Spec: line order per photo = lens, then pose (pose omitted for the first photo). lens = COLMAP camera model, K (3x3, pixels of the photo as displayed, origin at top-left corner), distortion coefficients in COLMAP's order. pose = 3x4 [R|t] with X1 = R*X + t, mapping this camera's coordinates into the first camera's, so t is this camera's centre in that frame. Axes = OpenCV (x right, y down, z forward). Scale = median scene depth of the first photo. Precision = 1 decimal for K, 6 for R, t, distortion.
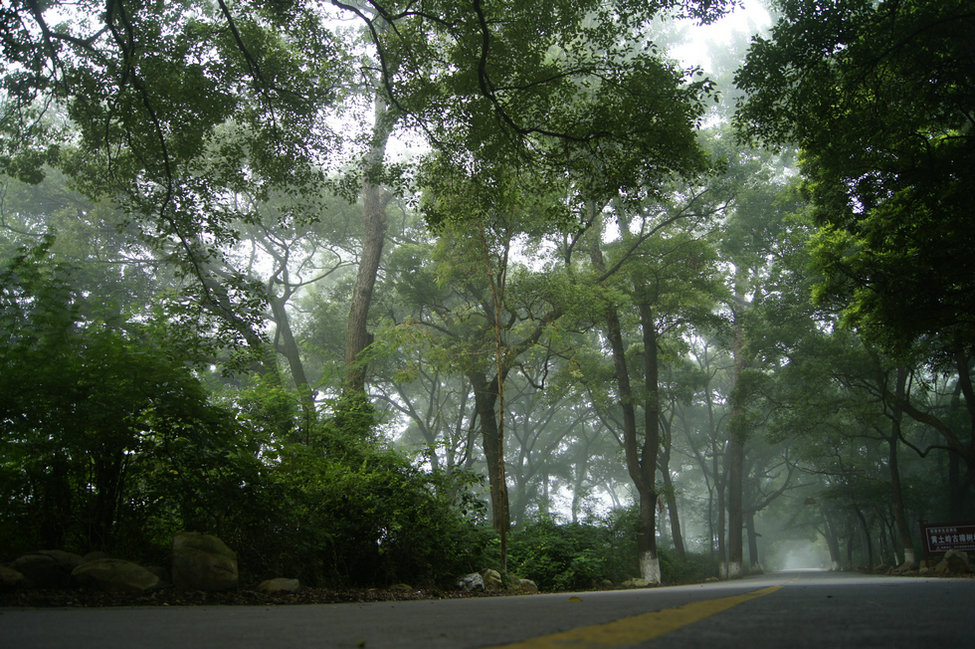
lens RADIAL K [[764.7, 0, 491.2], [0, 764.7, 320.2], [0, 0, 1]] dist [-0.087337, 0.022735]
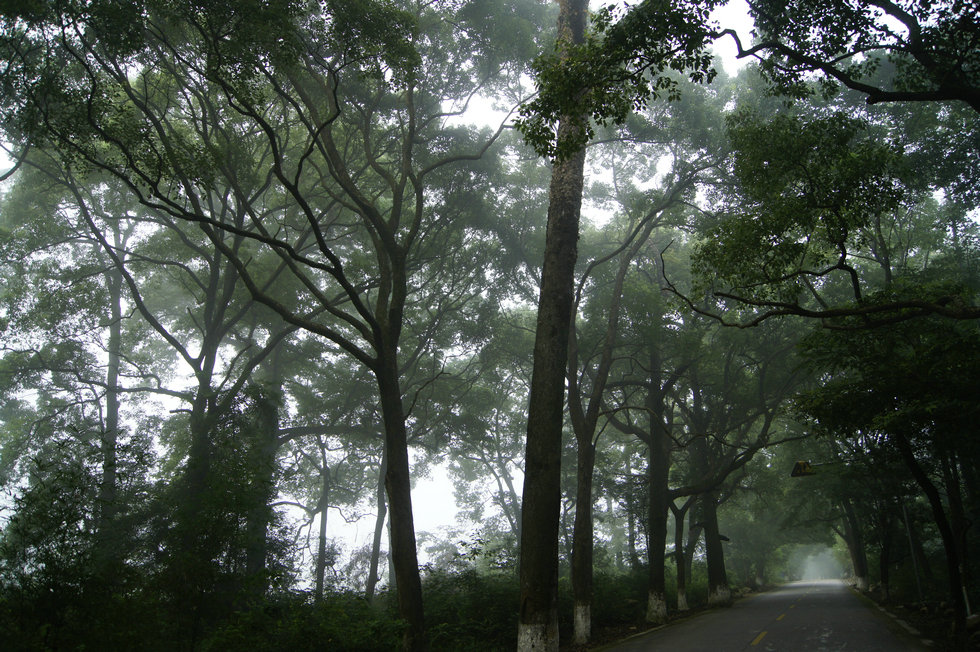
lens RADIAL K [[768.7, 0, 499.2], [0, 768.7, 316.7], [0, 0, 1]] dist [-0.087337, 0.022735]
pose [[0.999755, -0.012336, -0.018358, 0.148074], [0.012196, 0.999896, -0.007730, 0.088852], [0.018451, 0.007504, 0.999802, 0.312427]]
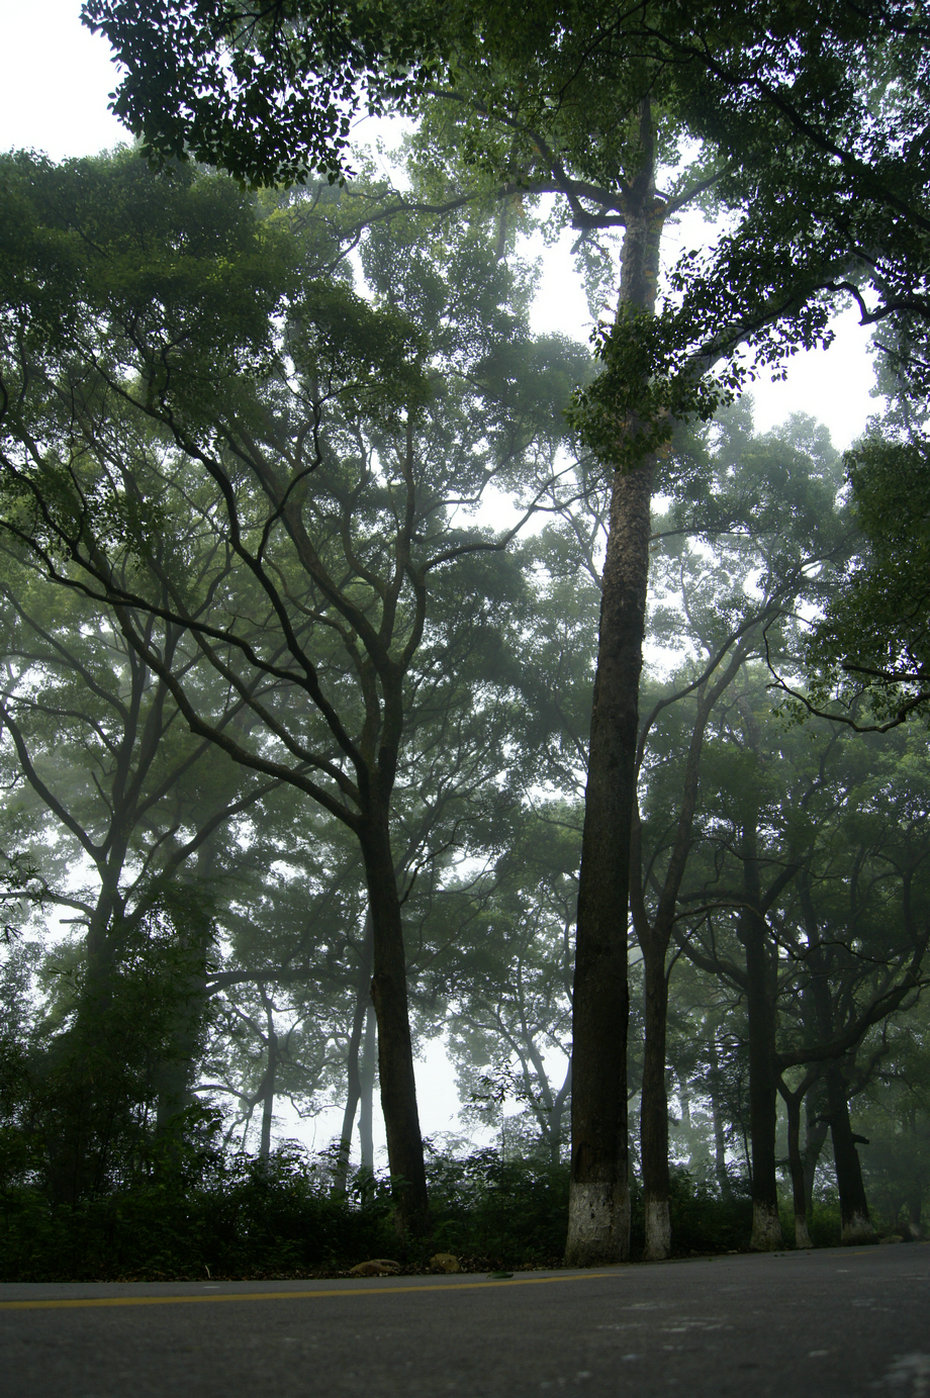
lens RADIAL K [[1096.5, 0, 465.2], [0, 1096.5, 702.4], [0, 0, 1]] dist [-0.087337, 0.022735]
pose [[0.998008, -0.021885, -0.059169, 0.142357], [0.012398, 0.987649, -0.156188, 0.117086], [0.061856, 0.155144, 0.985953, 0.309246]]
